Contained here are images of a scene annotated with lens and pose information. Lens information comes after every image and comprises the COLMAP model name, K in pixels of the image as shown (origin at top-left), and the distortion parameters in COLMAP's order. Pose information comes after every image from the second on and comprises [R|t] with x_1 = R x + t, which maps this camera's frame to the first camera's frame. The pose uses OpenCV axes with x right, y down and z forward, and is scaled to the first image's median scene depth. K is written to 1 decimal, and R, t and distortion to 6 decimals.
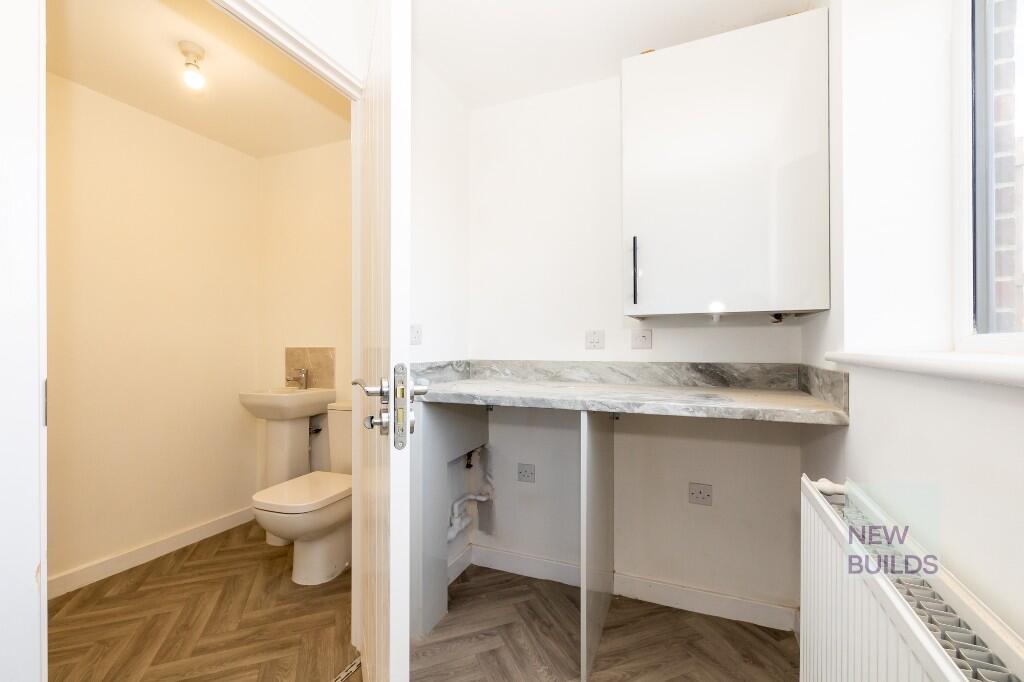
lens RADIAL K [[447.9, 0, 513.4], [0, 447.9, 346.8], [0, 0, 1]] dist [-0.001051, 0.000051]
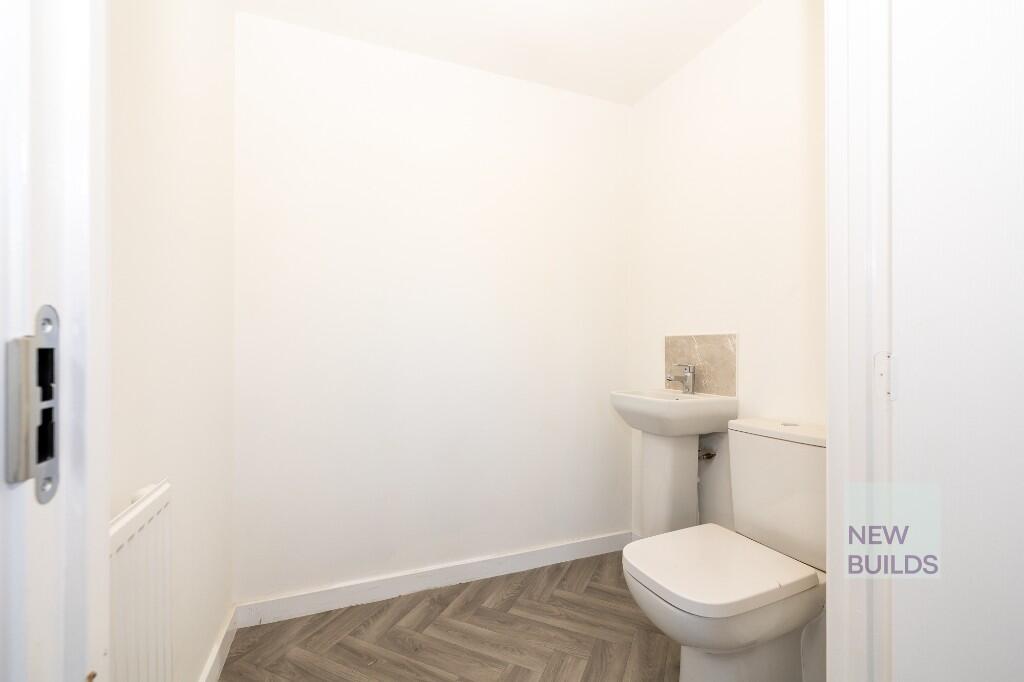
lens RADIAL K [[447.9, 0, 513.5], [0, 447.9, 343.7], [0, 0, 1]] dist [-0.001051, 0.000051]
pose [[0.706082, -0.004159, -0.708118, -0.172682], [0.002578, 0.999991, -0.003303, 0.017686], [0.708126, 0.000507, 0.706086, 0.318869]]
